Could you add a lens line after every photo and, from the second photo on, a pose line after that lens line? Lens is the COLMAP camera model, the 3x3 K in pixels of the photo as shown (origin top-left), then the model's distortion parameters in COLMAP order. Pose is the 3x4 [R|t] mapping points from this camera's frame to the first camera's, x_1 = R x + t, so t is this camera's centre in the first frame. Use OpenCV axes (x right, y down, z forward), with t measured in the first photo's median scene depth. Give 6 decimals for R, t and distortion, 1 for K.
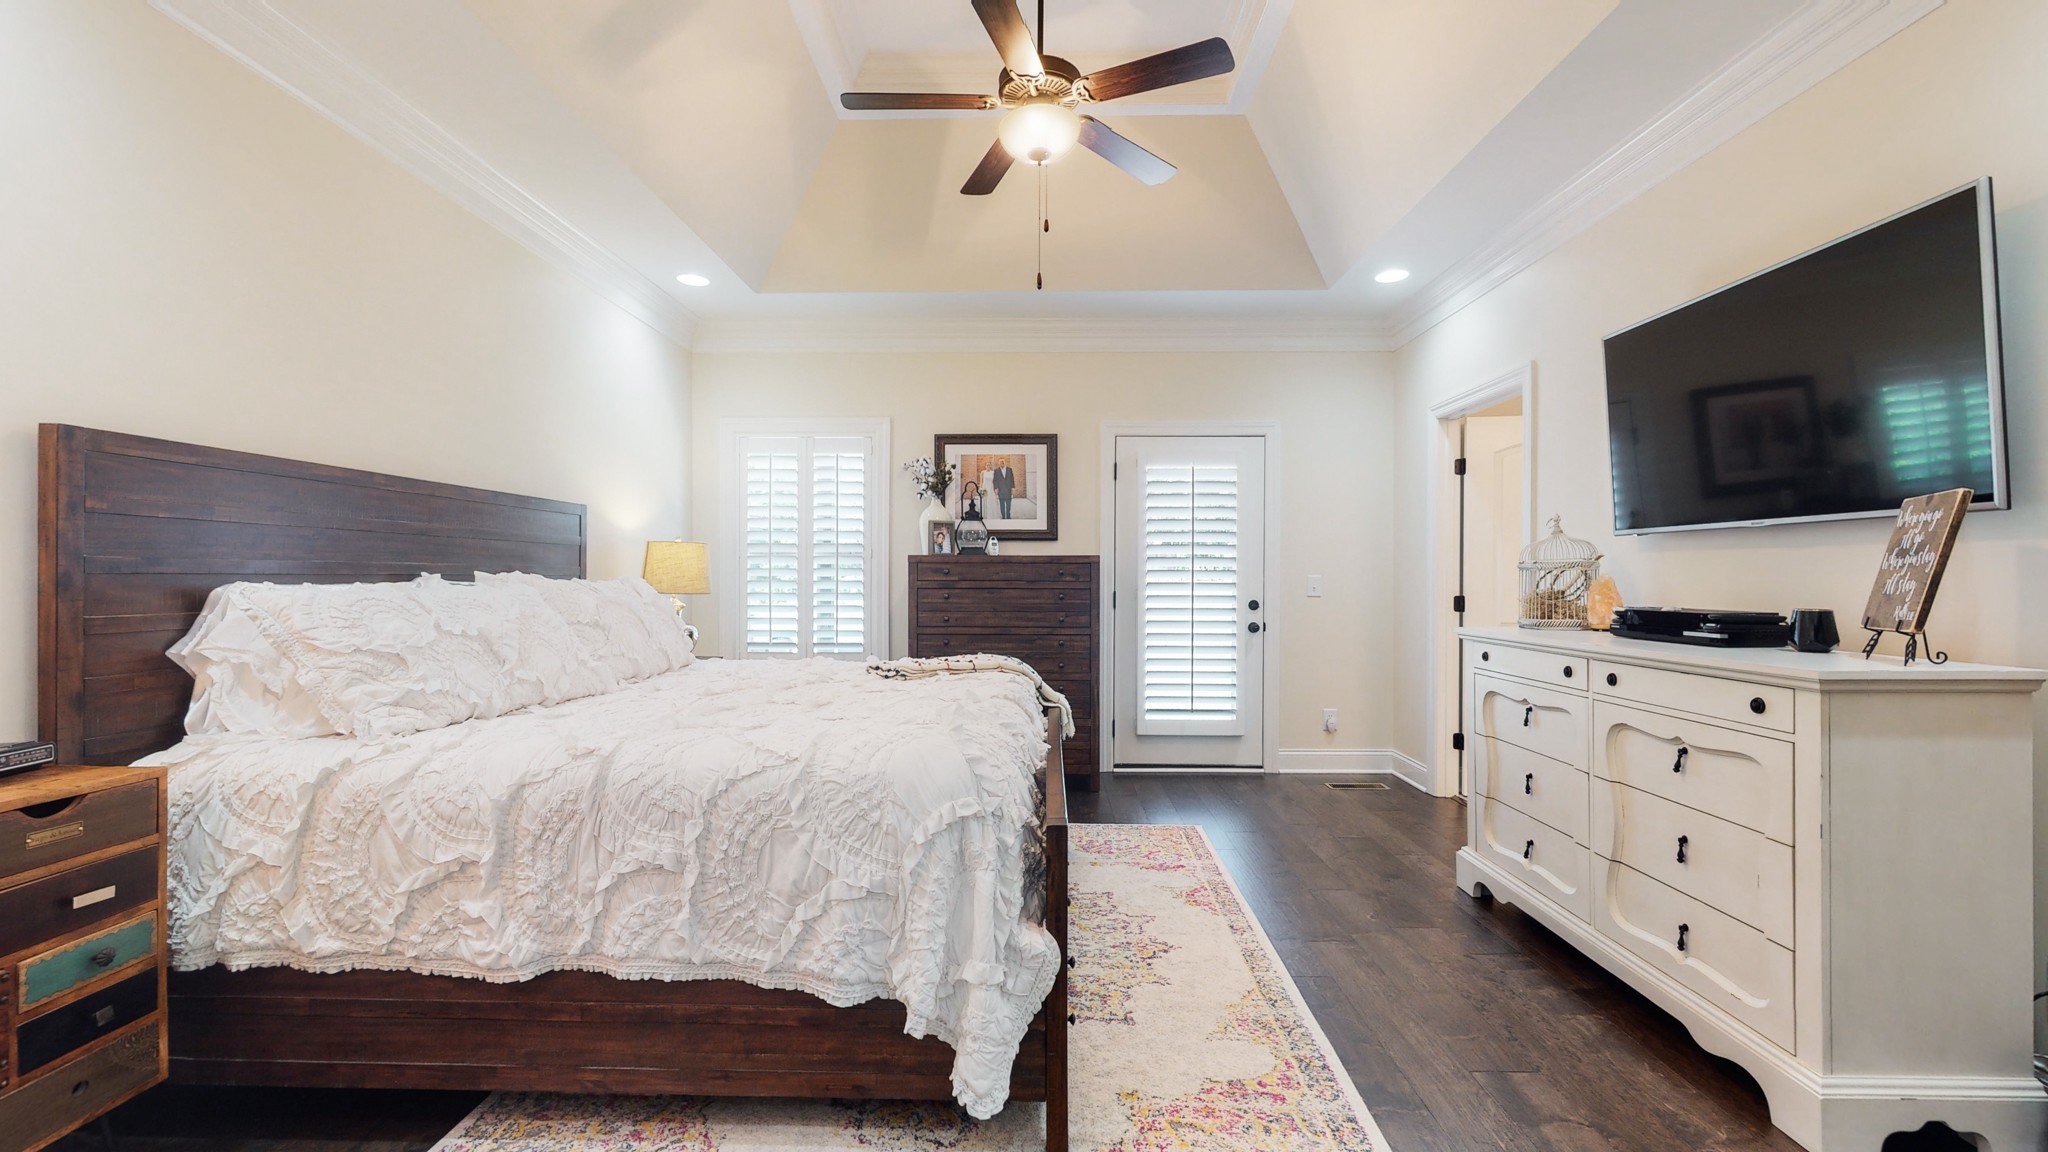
lens RADIAL K [[748.5, 0, 1025.5], [0, 748.5, 578.3], [0, 0, 1]] dist [0.000860, -0.000120]
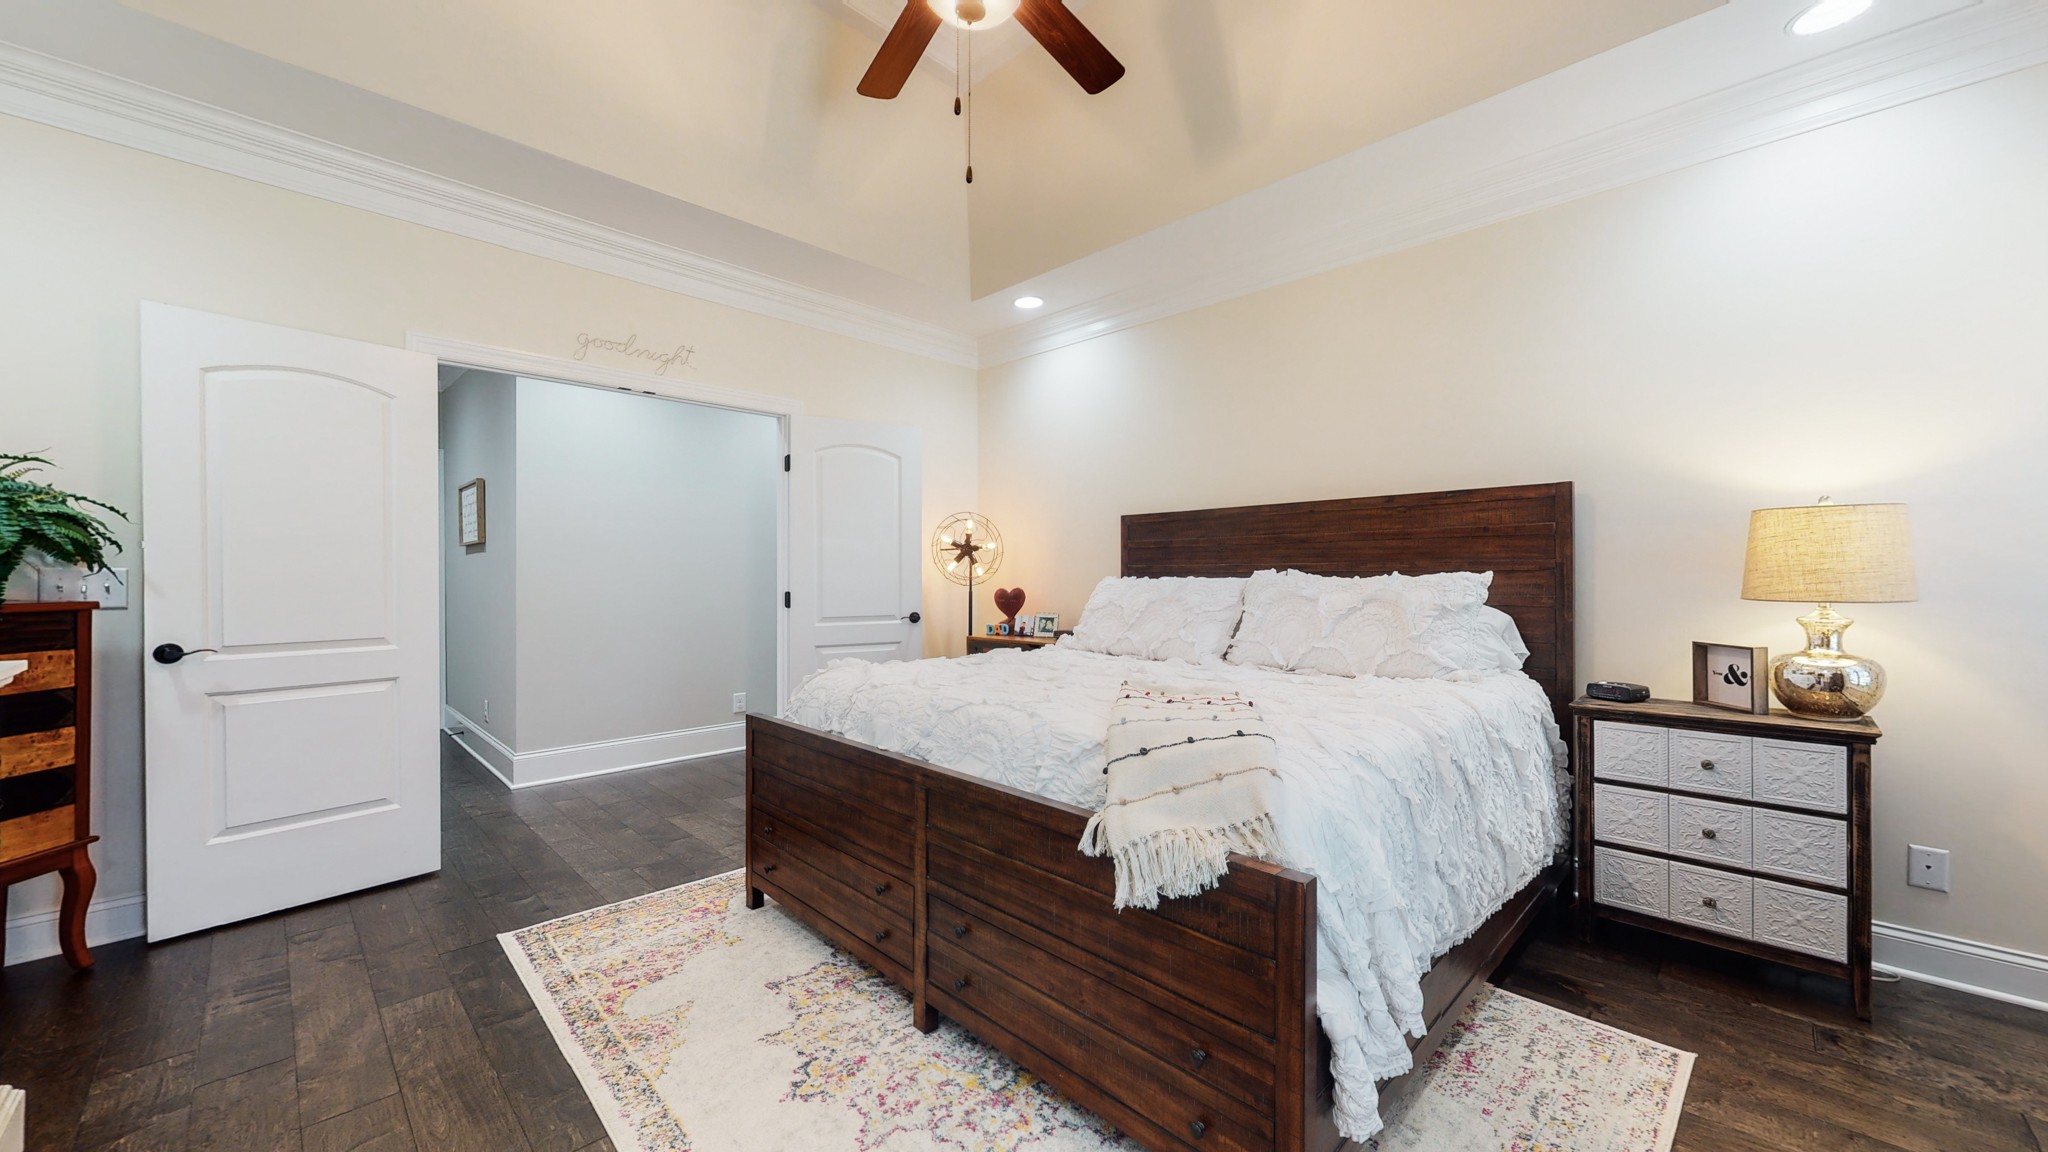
lens RADIAL K [[748.5, 0, 1025.5], [0, 748.5, 578.3], [0, 0, 1]] dist [0.000860, -0.000120]
pose [[-0.660282, -0.005382, -0.750999, 0.669512], [-0.004589, 0.999985, -0.003132, 0.017587], [0.751004, 0.001378, -0.660296, 1.882159]]
